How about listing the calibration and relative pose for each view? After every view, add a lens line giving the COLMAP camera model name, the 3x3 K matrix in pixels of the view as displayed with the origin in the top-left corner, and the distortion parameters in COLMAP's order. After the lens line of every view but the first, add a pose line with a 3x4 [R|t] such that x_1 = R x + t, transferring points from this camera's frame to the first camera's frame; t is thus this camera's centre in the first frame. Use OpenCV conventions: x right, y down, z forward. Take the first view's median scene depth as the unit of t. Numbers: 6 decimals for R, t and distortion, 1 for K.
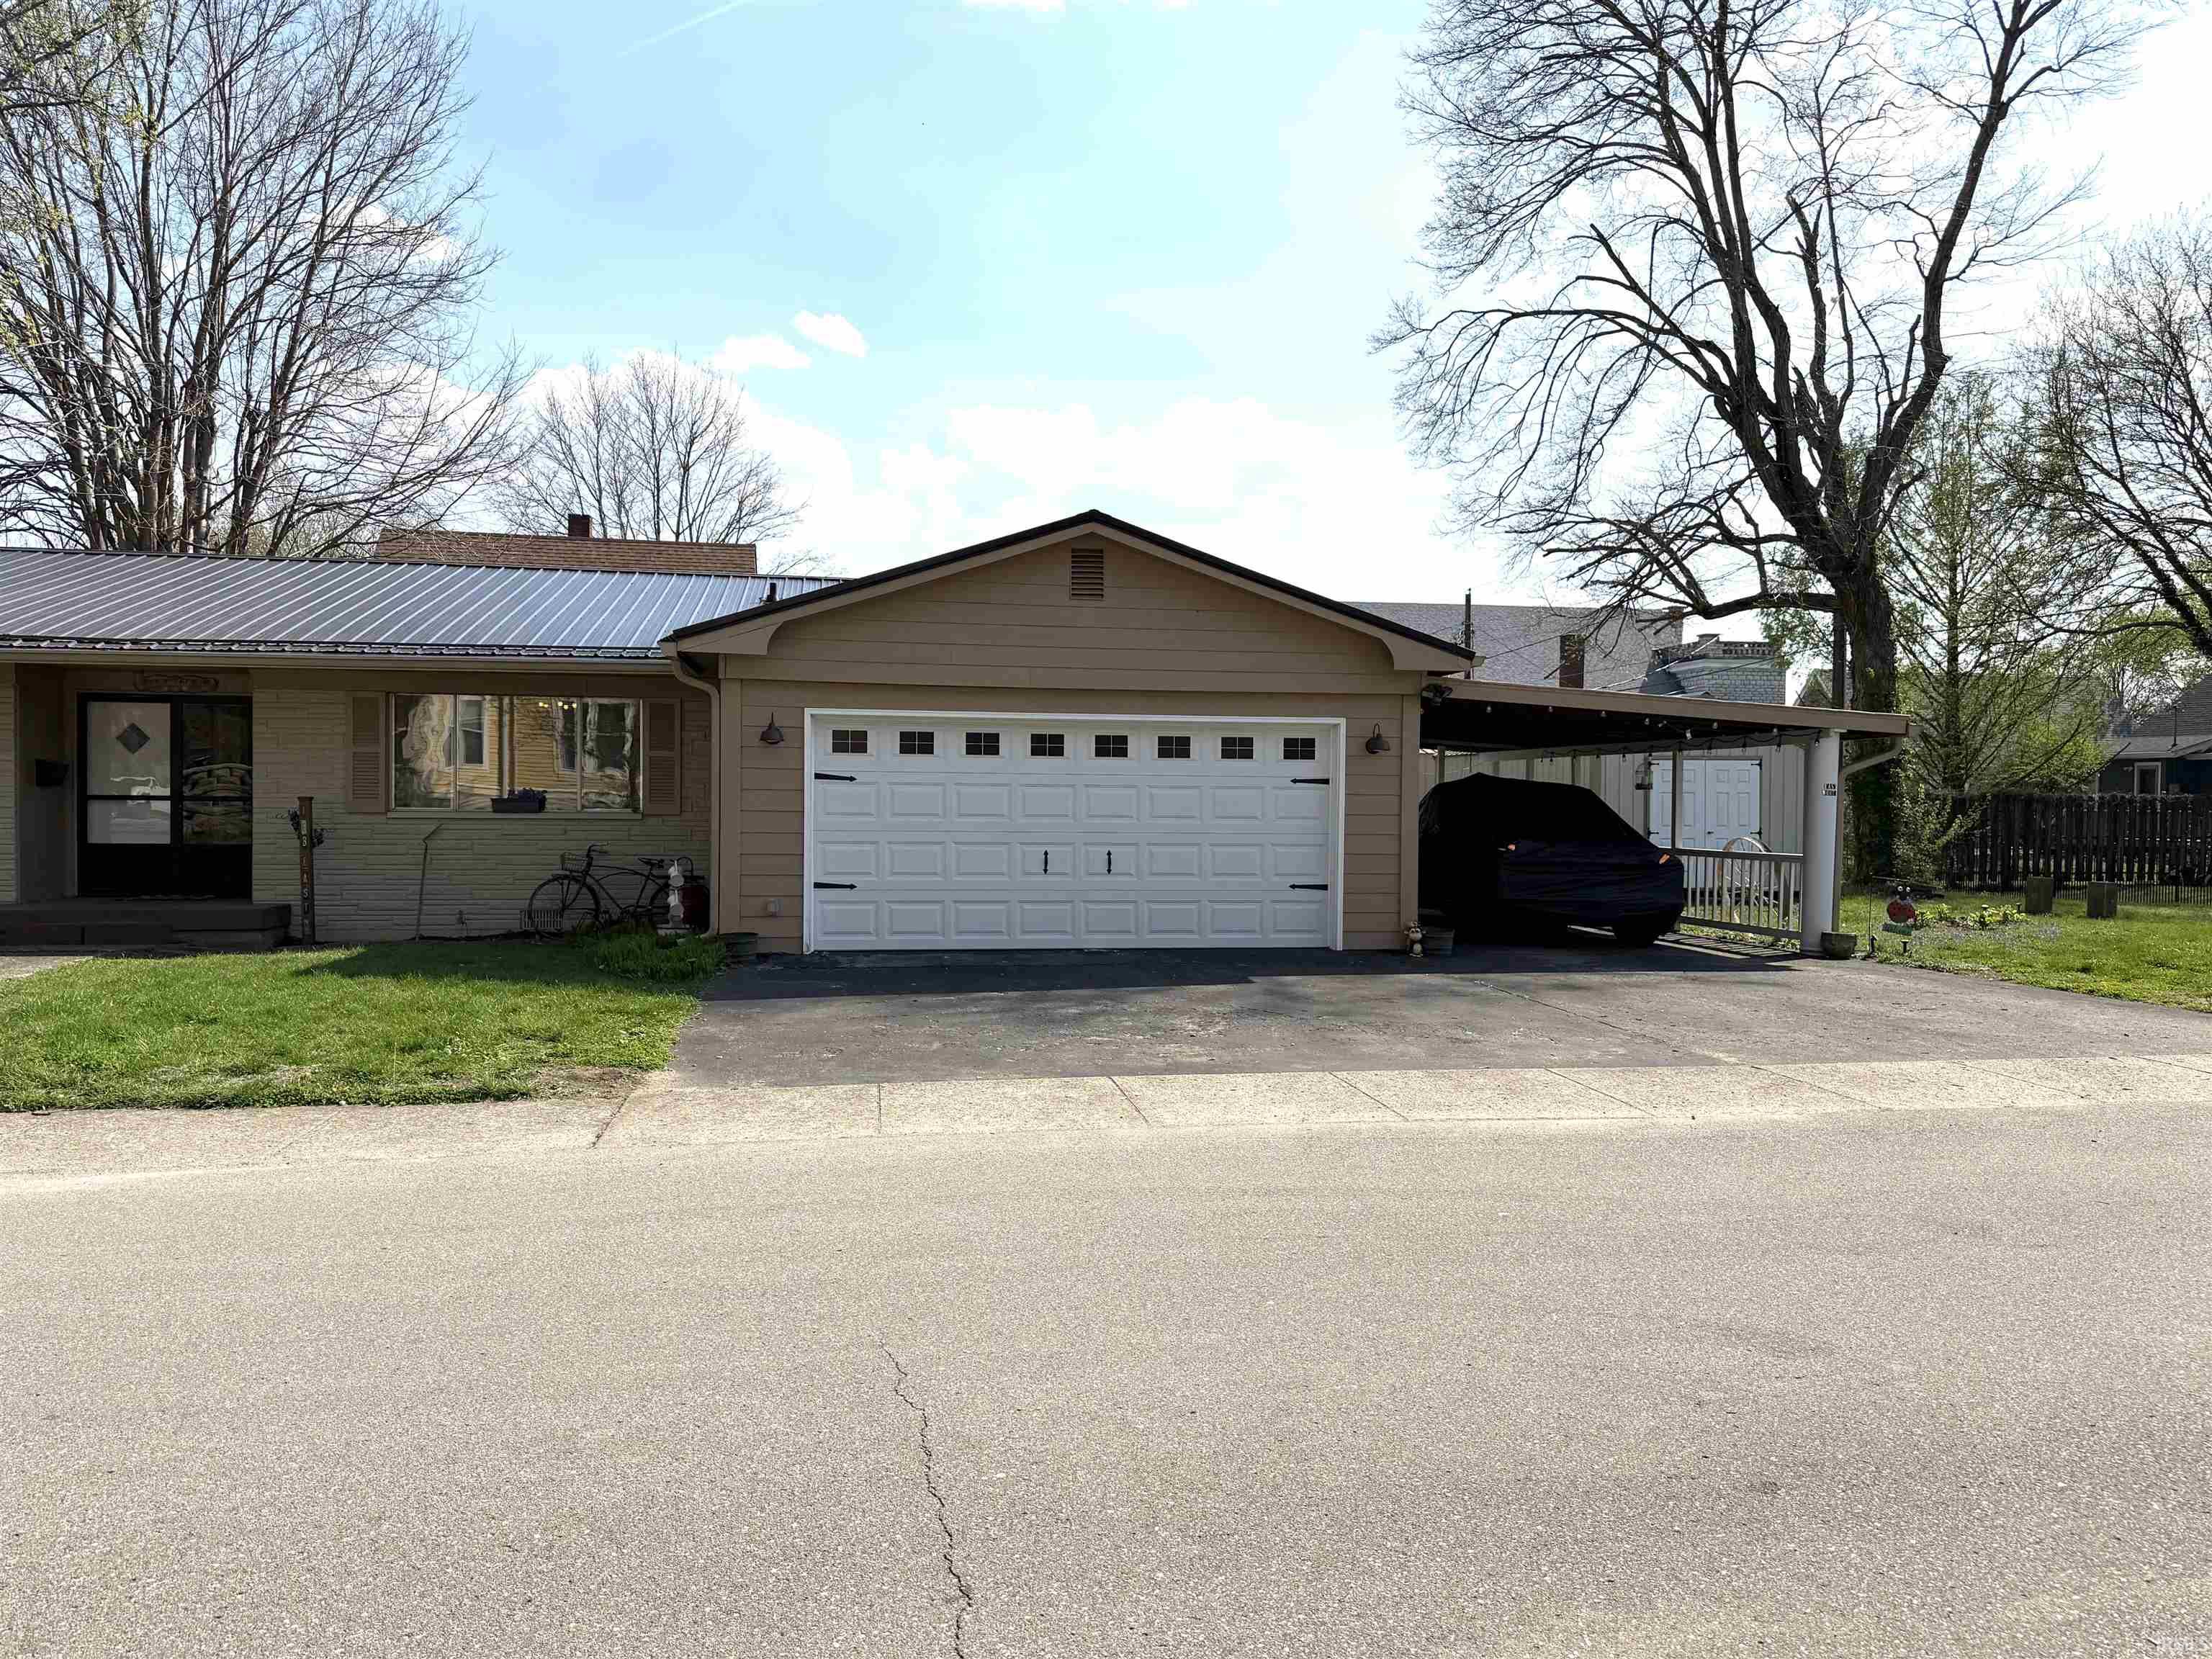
lens RADIAL K [[1566.5, 0, 1106.0], [0, 1566.5, 829.5], [0, 0, 1]] dist [0.065510, -0.083575]
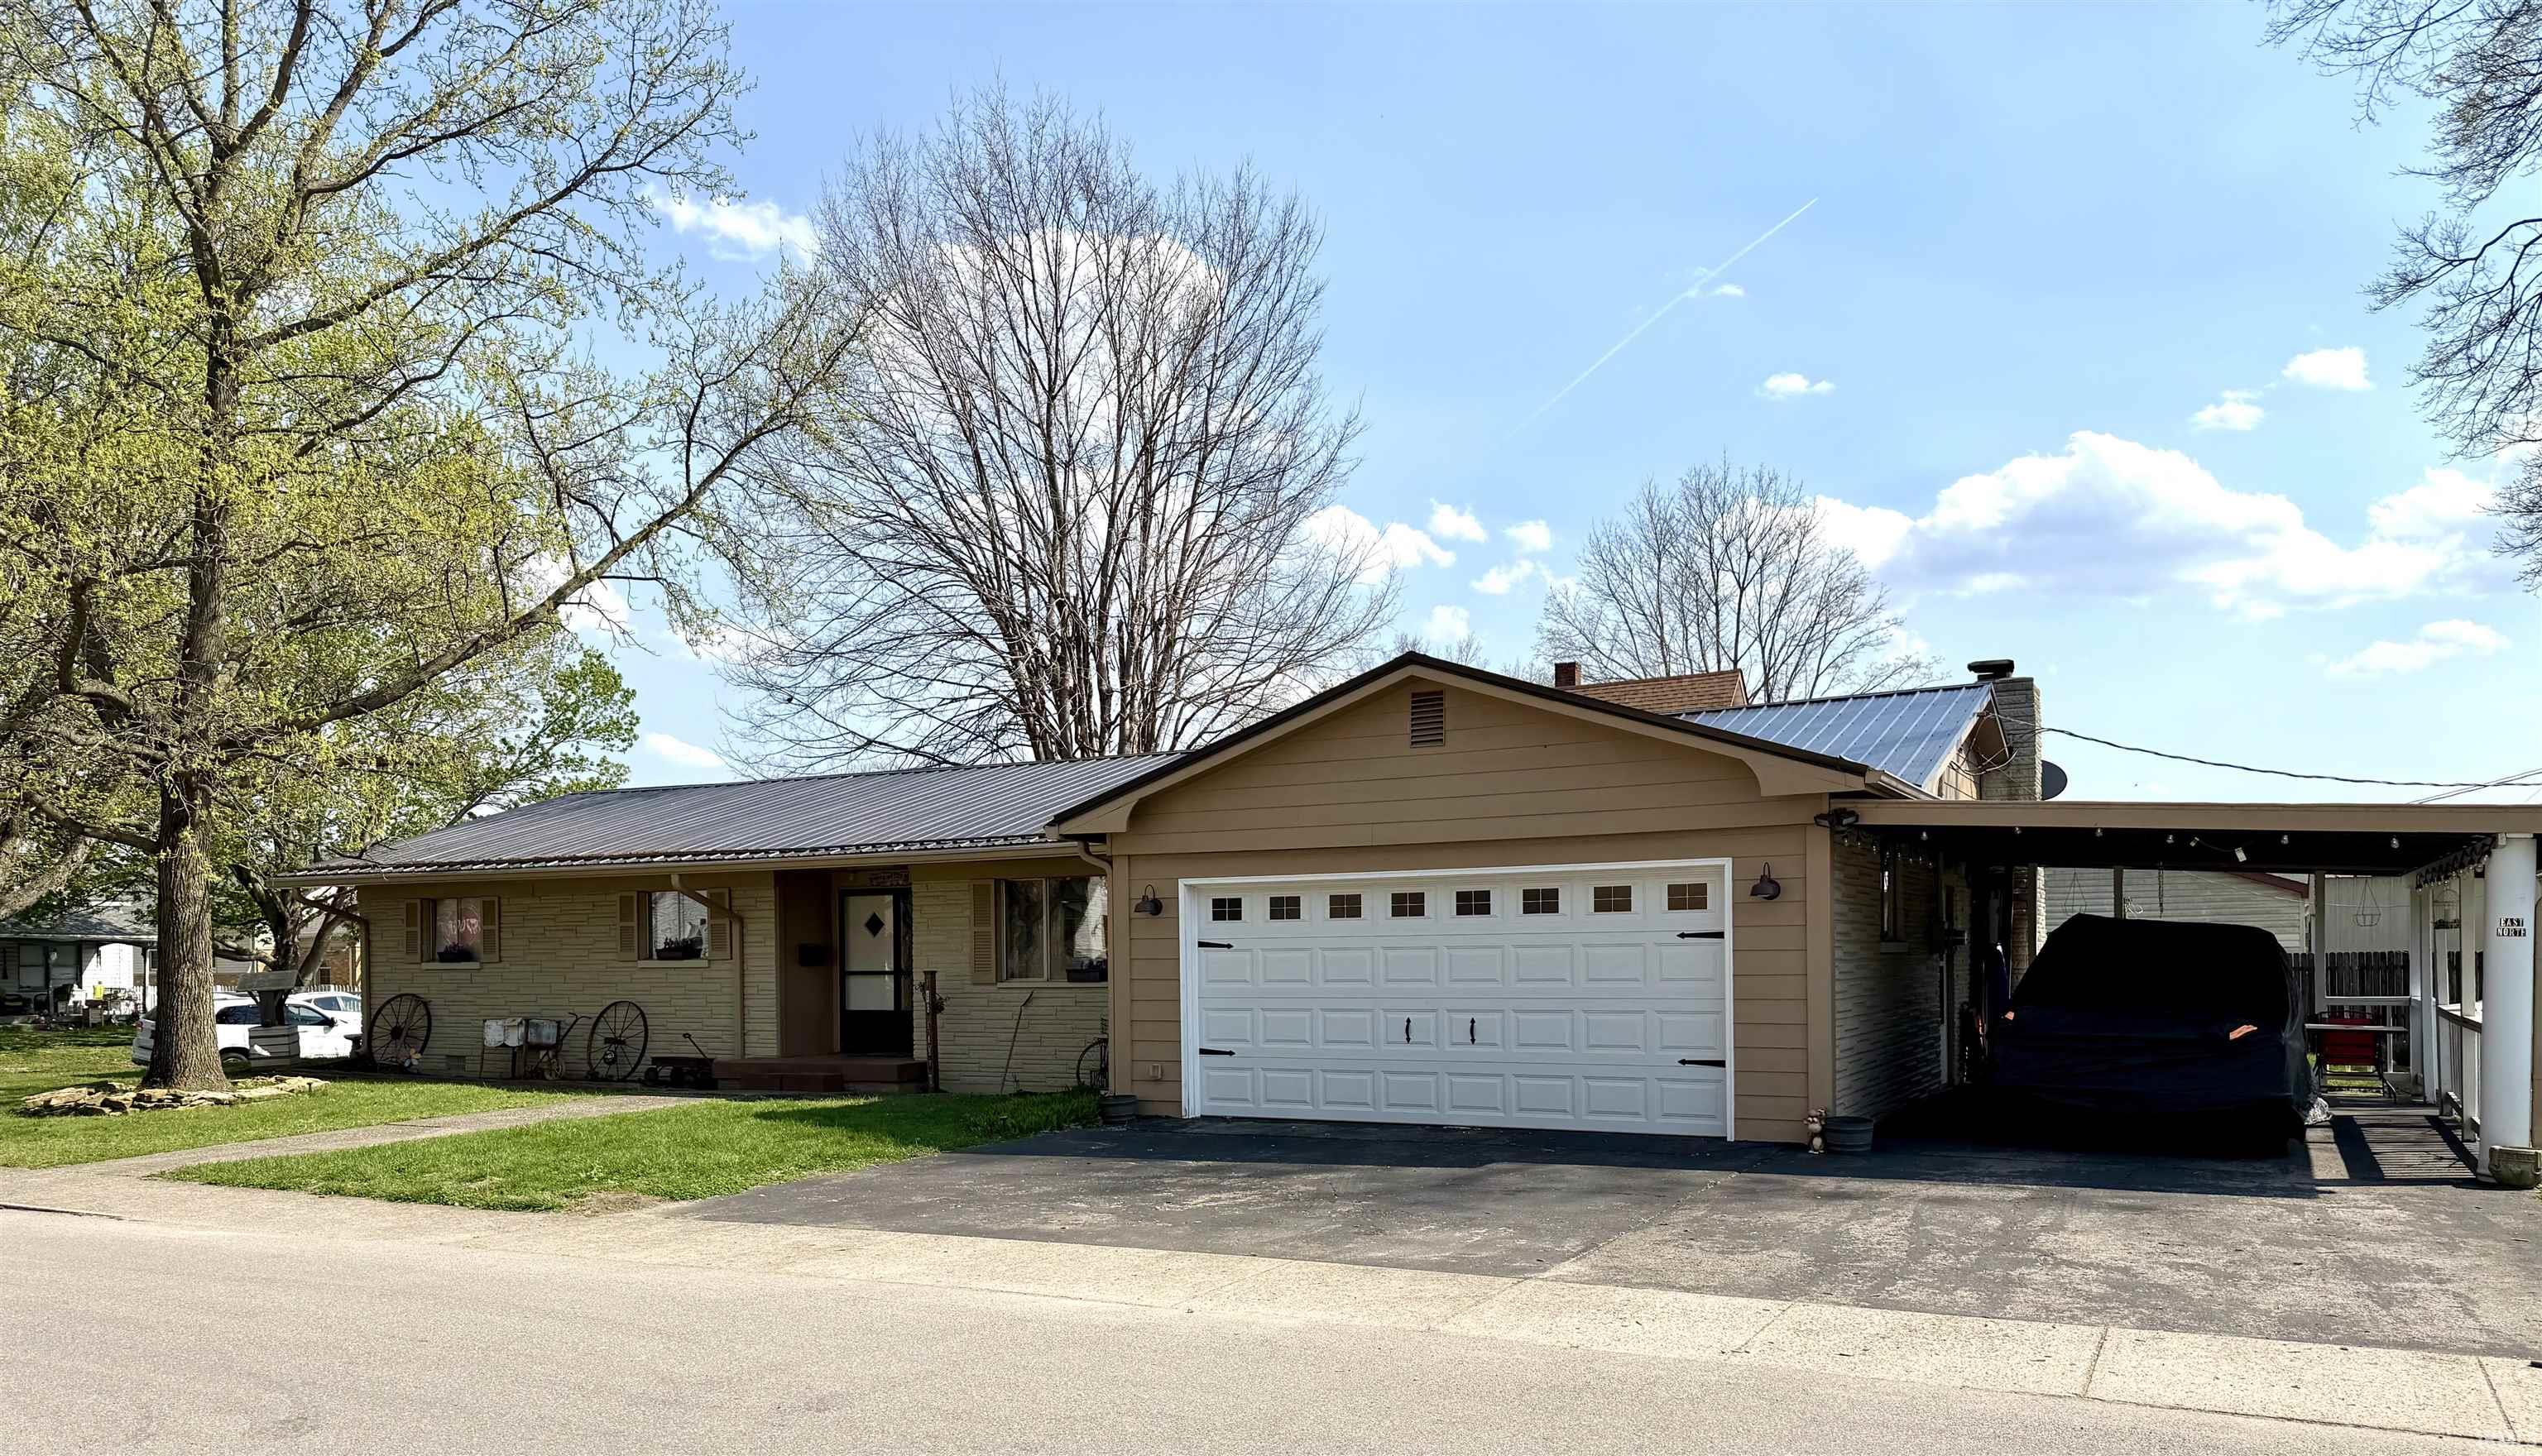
lens RADIAL K [[1790.3, 0, 1250.9], [0, 1790.3, 945.6], [0, 0, 1]] dist [0.158628, -0.204829]
pose [[0.780730, -0.022894, -0.624449, 0.532652], [0.004638, 0.999513, -0.030846, 0.002885], [0.624851, 0.021186, 0.780456, 0.100184]]
